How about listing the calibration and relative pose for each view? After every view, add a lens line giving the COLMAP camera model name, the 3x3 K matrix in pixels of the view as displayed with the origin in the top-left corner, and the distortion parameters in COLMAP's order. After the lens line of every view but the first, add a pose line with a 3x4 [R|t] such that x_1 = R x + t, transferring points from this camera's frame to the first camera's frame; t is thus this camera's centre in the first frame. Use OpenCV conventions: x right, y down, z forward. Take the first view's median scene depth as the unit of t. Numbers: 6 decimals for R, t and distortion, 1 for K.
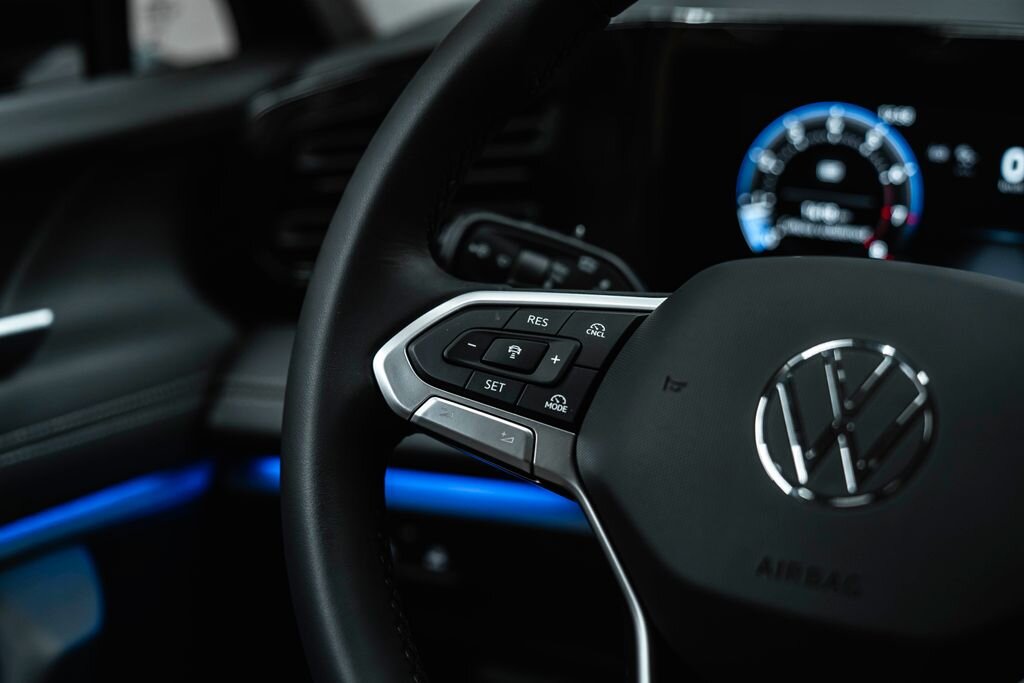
lens RADIAL K [[1508.8, 0, 509.6], [0, 1508.8, 340.0], [0, 0, 1]] dist [0.015600, 0.000000]
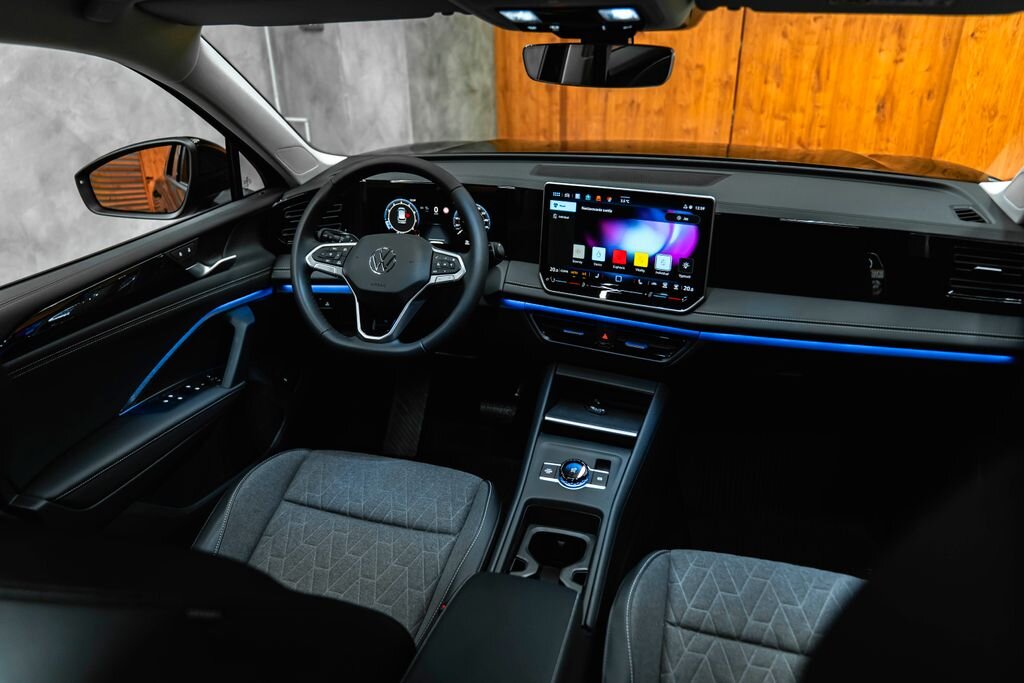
lens RADIAL K [[688.6, 0, 515.3], [0, 688.6, 337.9], [0, 0, 1]] dist [-0.031746, 0.010531]
pose [[0.979484, -0.098931, 0.175567, 0.148130], [0.077328, 0.989025, 0.125900, 0.035133], [-0.186096, -0.109741, 0.976384, -1.263766]]
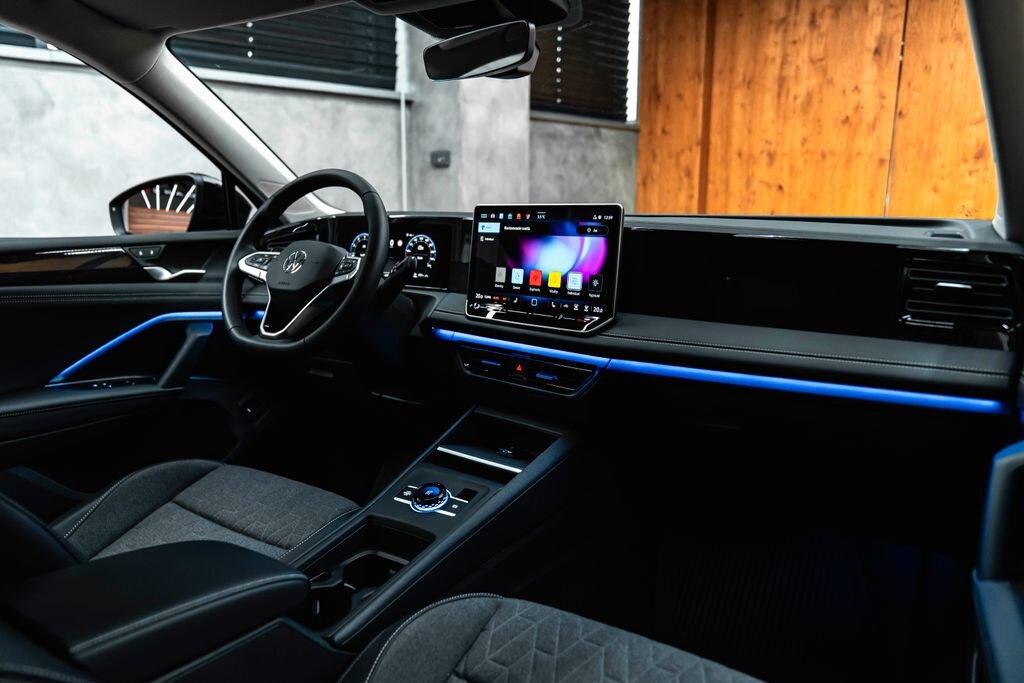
lens RADIAL K [[688.6, 0, 508.4], [0, 688.6, 340.5], [0, 0, 1]] dist [-0.031746, 0.010531]
pose [[0.997245, 0.020594, -0.071265, 0.863753], [-0.029442, 0.991666, -0.125427, 0.464424], [0.068088, 0.127179, 0.989540, -1.144088]]
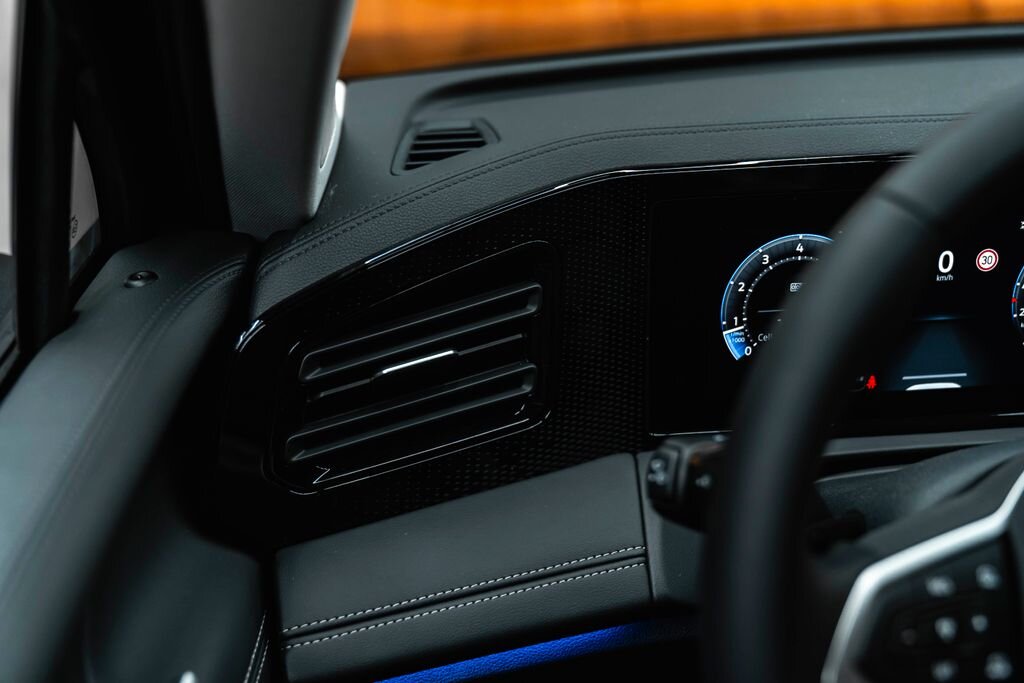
lens RADIAL K [[1103.3, 0, 512.8], [0, 1103.3, 339.9], [0, 0, 1]] dist [-0.071656, 0.000000]
pose [[0.847261, -0.236071, 0.475836, -0.390493], [0.185809, 0.970937, 0.150853, -0.246733], [-0.497619, -0.039397, 0.866501, 0.395544]]
